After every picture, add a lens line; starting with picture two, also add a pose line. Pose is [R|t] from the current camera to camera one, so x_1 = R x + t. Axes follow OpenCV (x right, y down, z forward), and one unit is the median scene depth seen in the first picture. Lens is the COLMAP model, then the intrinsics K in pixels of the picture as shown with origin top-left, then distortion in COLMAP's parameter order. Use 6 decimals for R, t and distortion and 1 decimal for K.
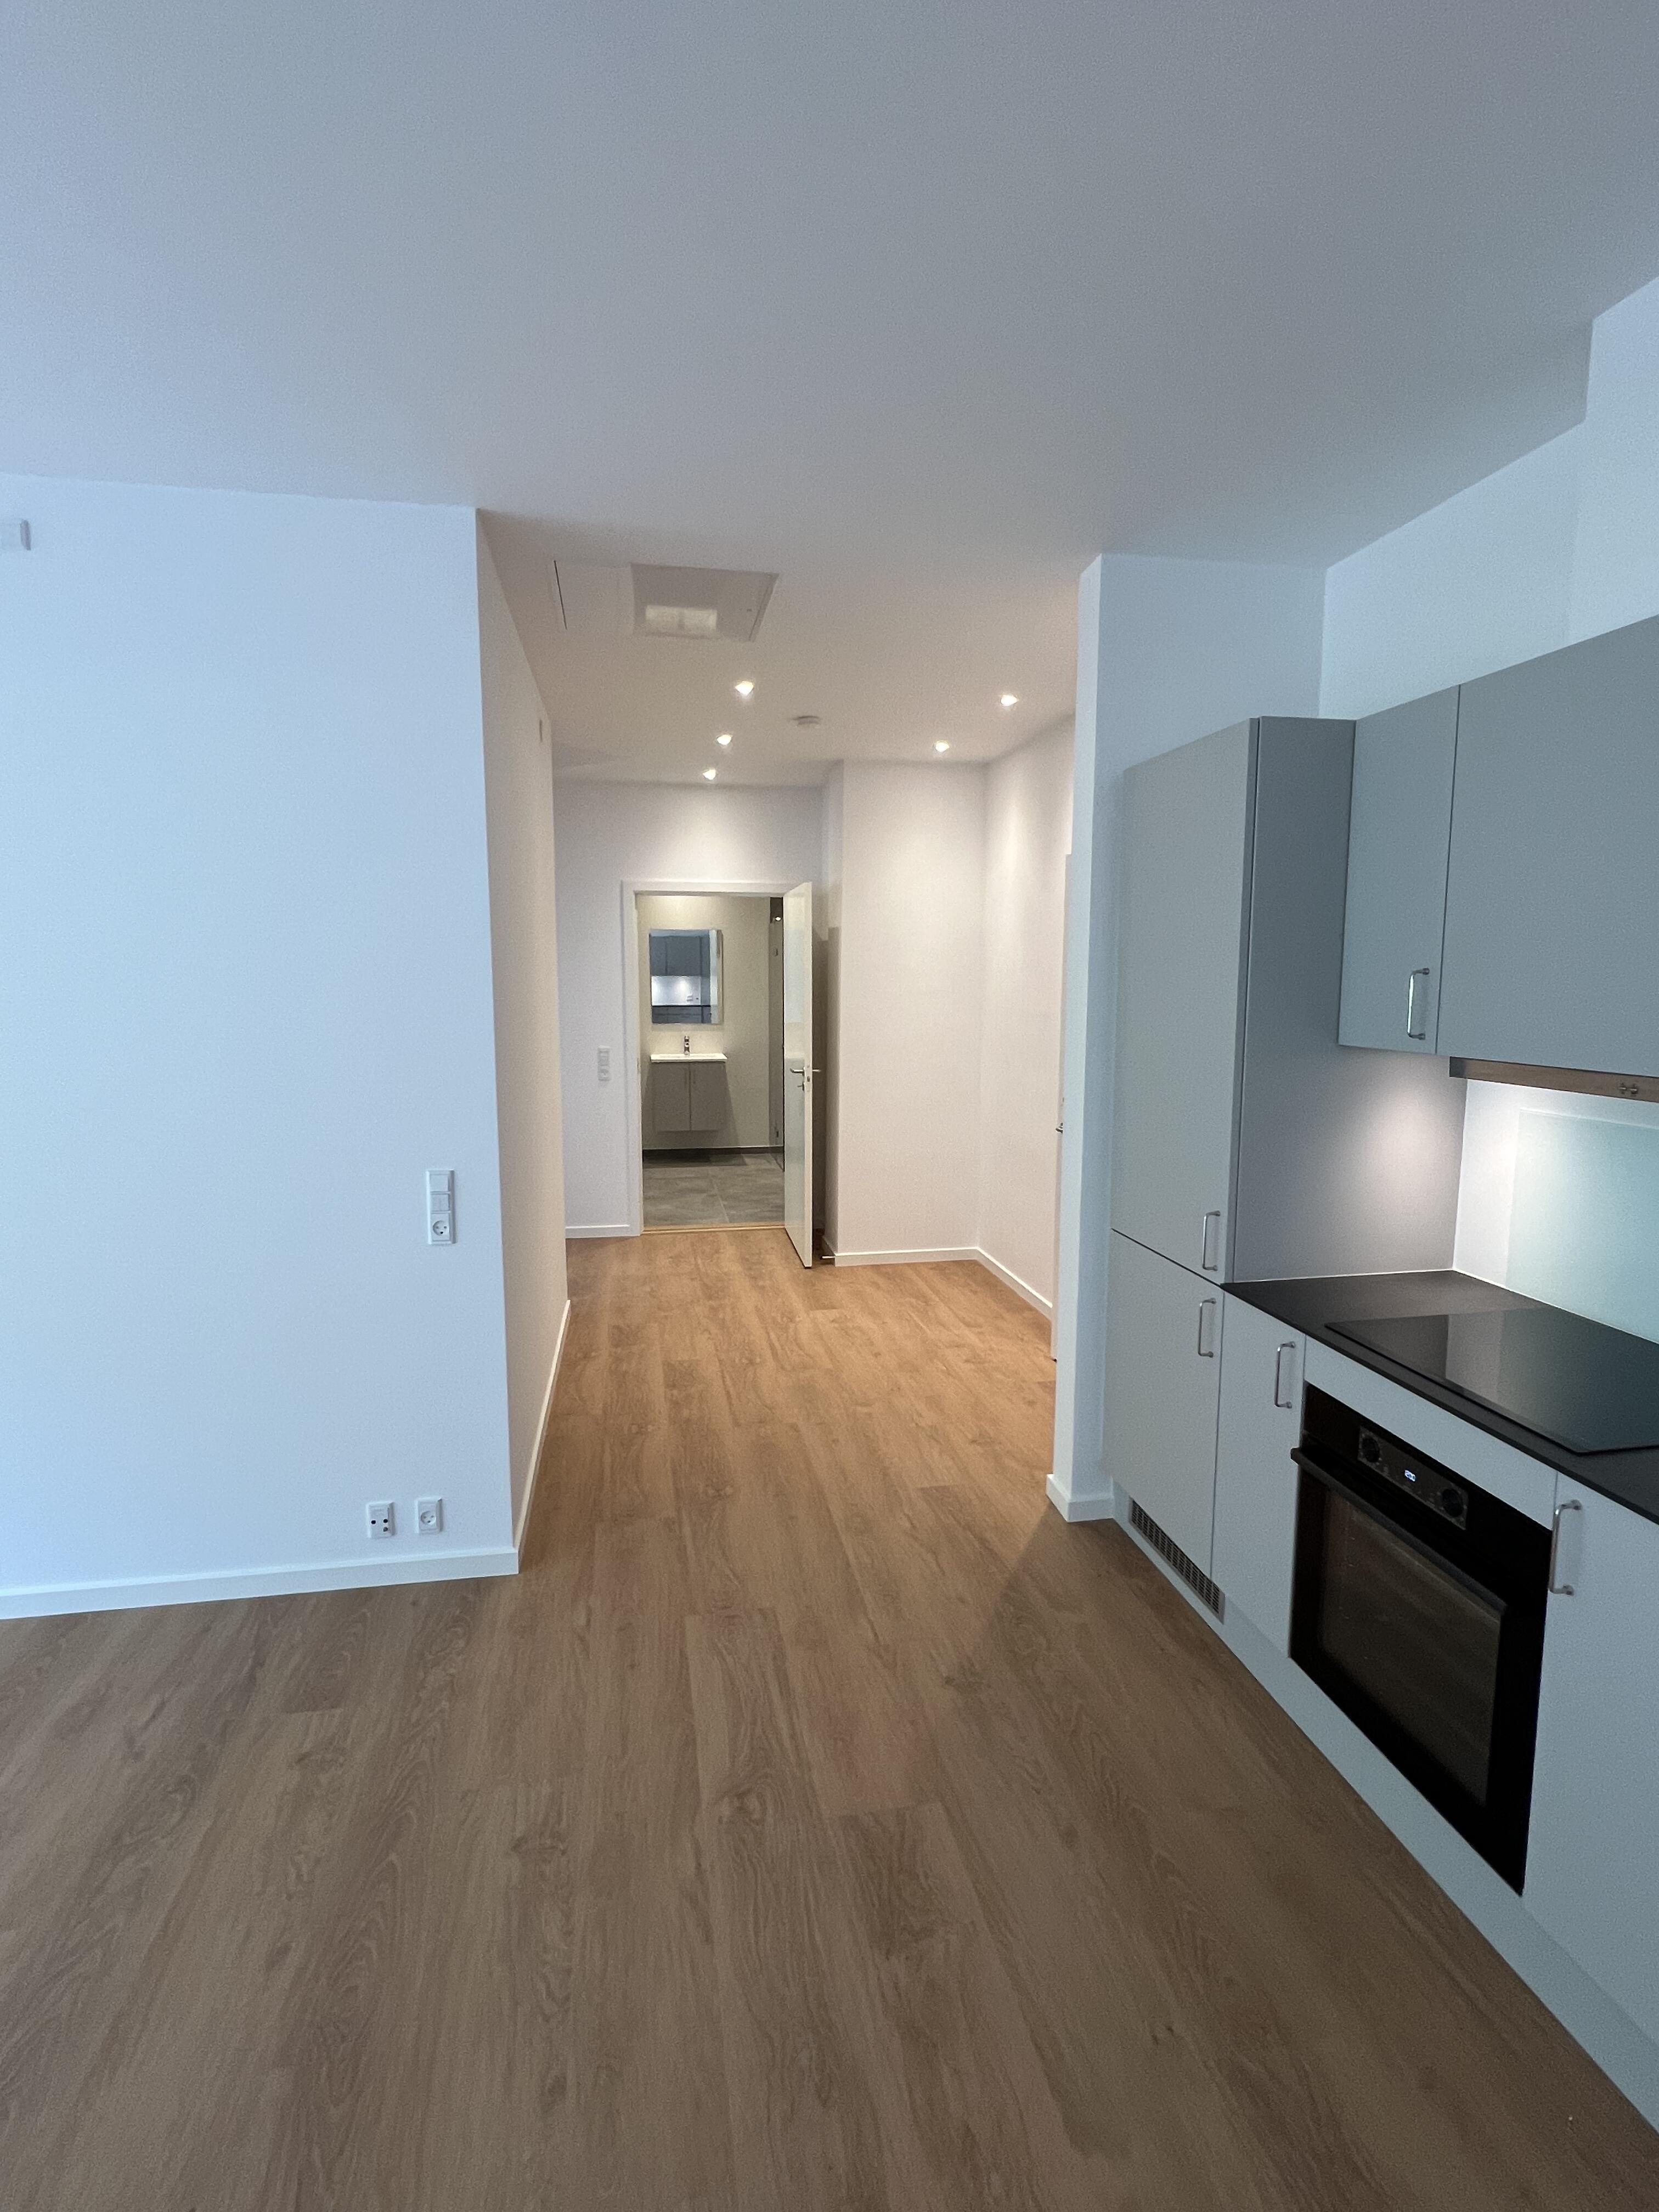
lens RADIAL K [[1088.9, 0, 829.5], [0, 1088.9, 1106.0], [0, 0, 1]] dist [0.006354, 0.000524]
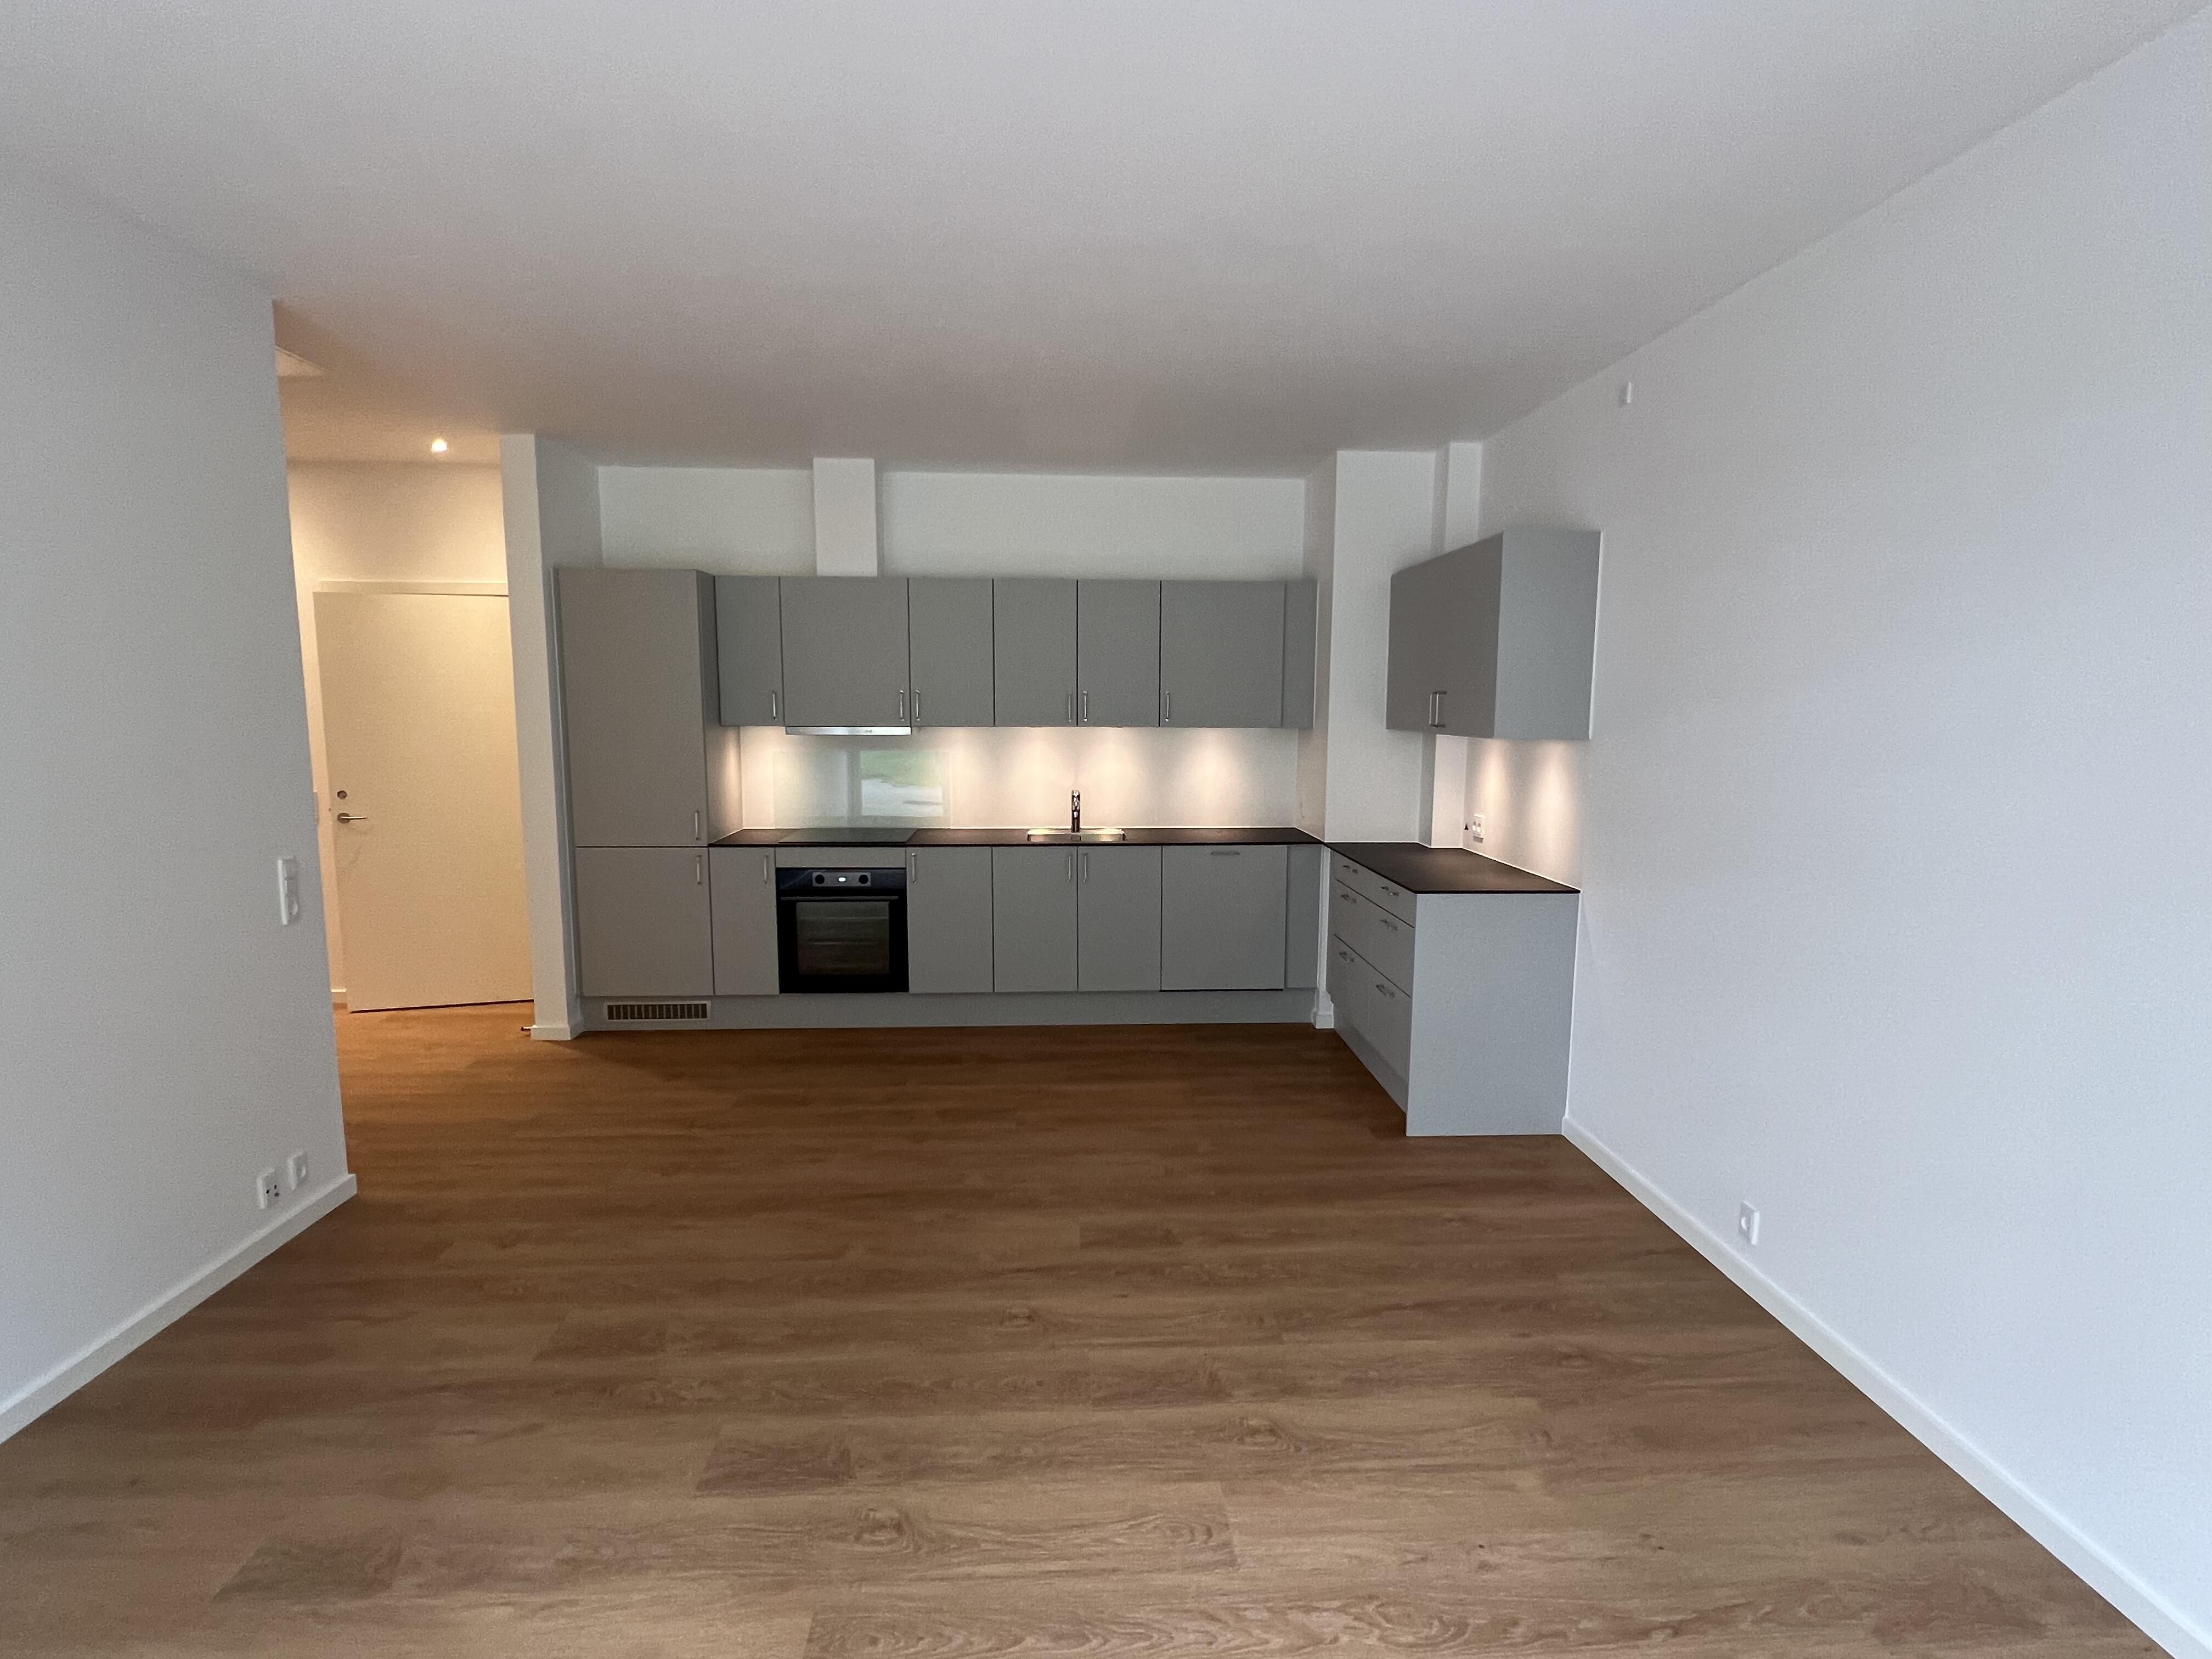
lens RADIAL K [[1088.9, 0, 1106.0], [0, 1088.9, 829.5], [0, 0, 1]] dist [0.006354, 0.000524]
pose [[0.118818, -0.117699, 0.985915, -1.799612], [0.116412, 0.987753, 0.103889, 0.013470], [-0.986068, 0.102428, 0.131065, -0.001241]]
